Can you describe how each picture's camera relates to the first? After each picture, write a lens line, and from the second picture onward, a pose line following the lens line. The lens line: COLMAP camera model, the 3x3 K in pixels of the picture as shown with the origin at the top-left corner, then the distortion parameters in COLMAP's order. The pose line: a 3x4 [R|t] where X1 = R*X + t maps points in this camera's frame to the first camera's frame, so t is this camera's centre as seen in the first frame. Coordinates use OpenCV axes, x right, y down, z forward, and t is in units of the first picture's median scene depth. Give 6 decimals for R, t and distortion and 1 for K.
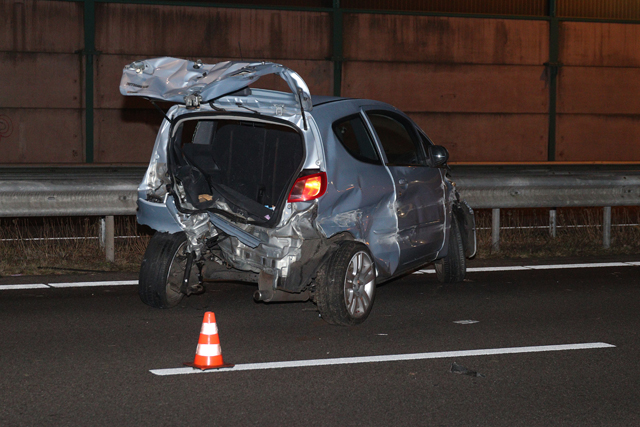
lens RADIAL K [[1443.6, 0, 321.7], [0, 1443.6, 214.8], [0, 0, 1]] dist [0.140278, 0.000000]
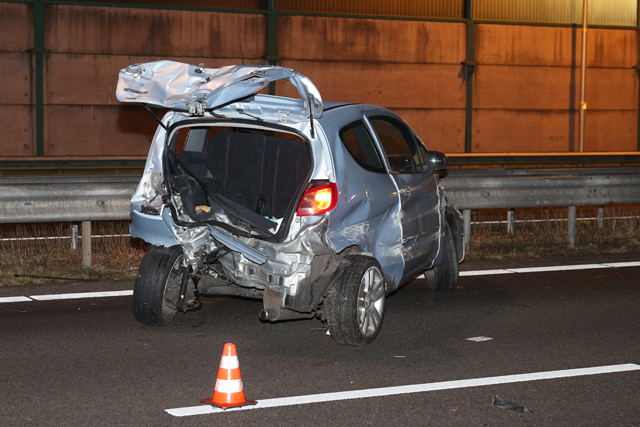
lens RADIAL K [[1333.9, 0, 318.7], [0, 1333.9, 215.9], [0, 0, 1]] dist [0.120733, 0.000000]
pose [[0.998801, -0.004414, 0.048752, -0.041272], [0.003901, 0.999936, 0.010604, -0.014236], [-0.048796, -0.010401, 0.998755, 0.107168]]
